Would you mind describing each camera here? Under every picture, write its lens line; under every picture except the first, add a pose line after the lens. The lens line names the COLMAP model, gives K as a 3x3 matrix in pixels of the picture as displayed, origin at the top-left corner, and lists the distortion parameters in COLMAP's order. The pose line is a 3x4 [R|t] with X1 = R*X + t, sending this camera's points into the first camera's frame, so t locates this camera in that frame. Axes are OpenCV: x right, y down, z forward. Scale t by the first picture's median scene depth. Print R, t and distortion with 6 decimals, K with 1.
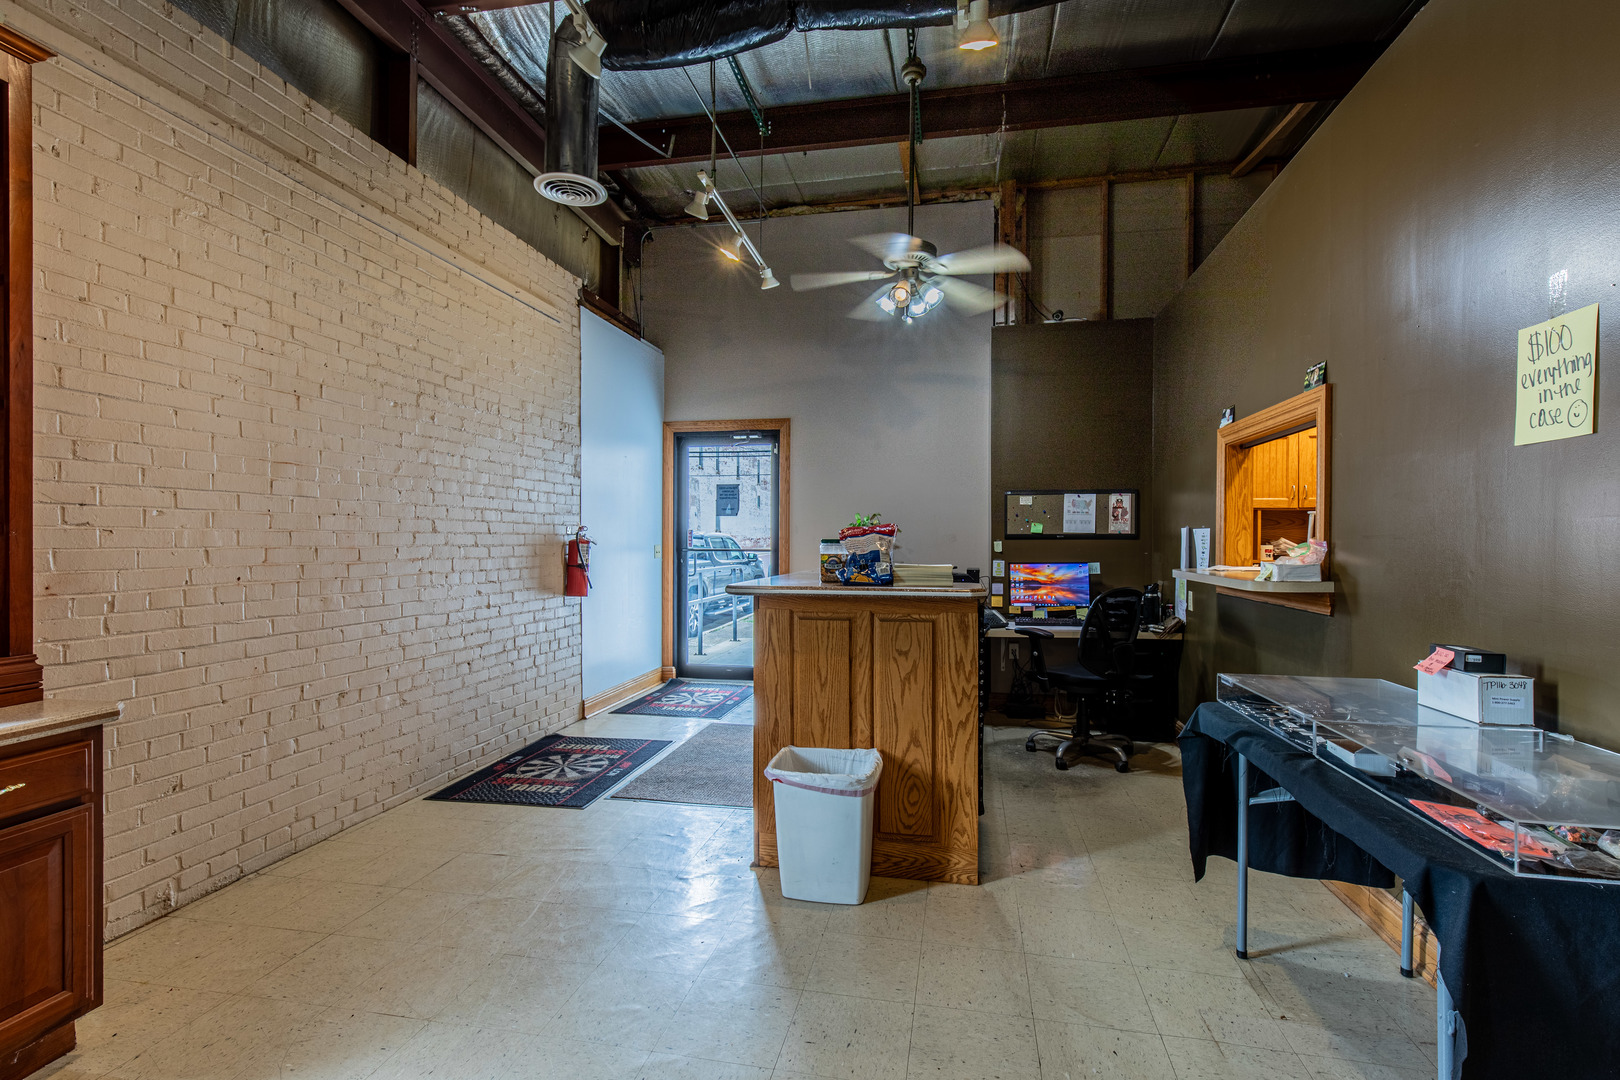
lens RADIAL K [[725.9, 0, 818.1], [0, 725.9, 542.9], [0, 0, 1]] dist [0.012664, -0.000151]
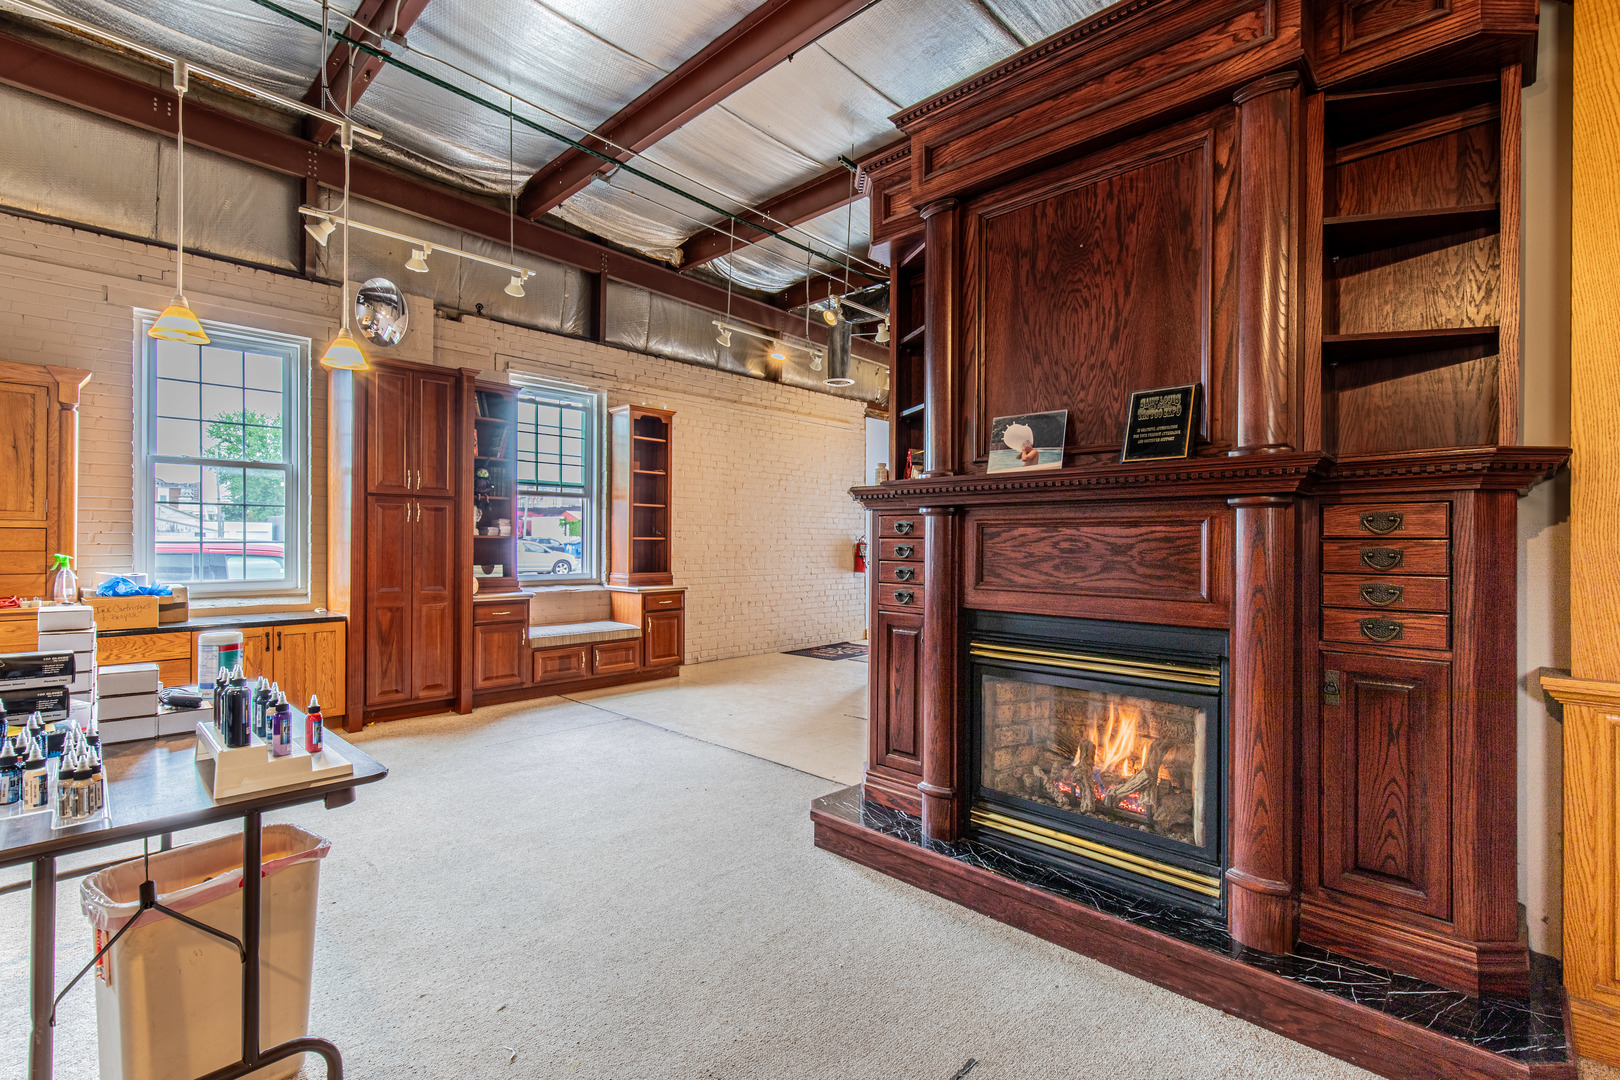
lens RADIAL K [[725.9, 0, 812.1], [0, 725.9, 543.6], [0, 0, 1]] dist [0.012664, -0.000151]
pose [[0.835972, 0.001640, -0.548769, 0.787288], [-0.005248, 0.999974, -0.005007, 0.010375], [0.548747, 0.007065, 0.835959, -0.855006]]
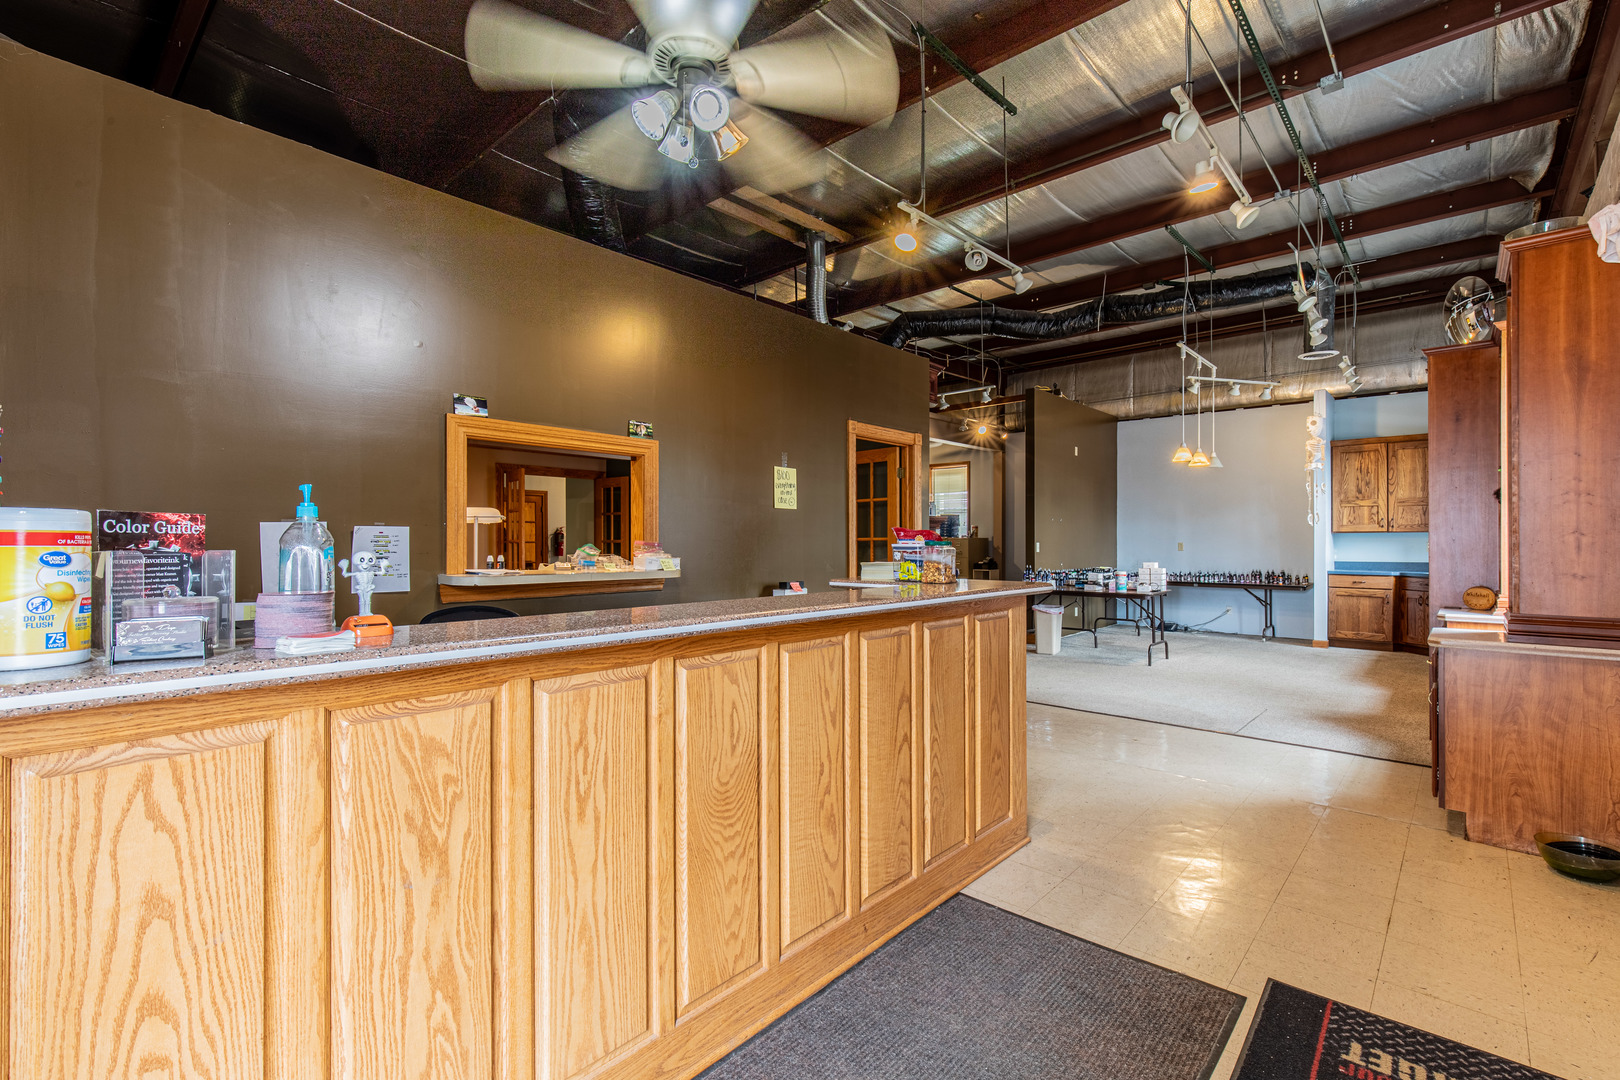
lens RADIAL K [[725.9, 0, 806.5], [0, 725.9, 541.9], [0, 0, 1]] dist [0.012664, -0.000151]
pose [[-0.847580, 0.004075, 0.530652, -0.338862], [0.006202, 0.999978, 0.002228, -0.005329], [-0.530632, 0.005179, -0.847587, 1.824067]]
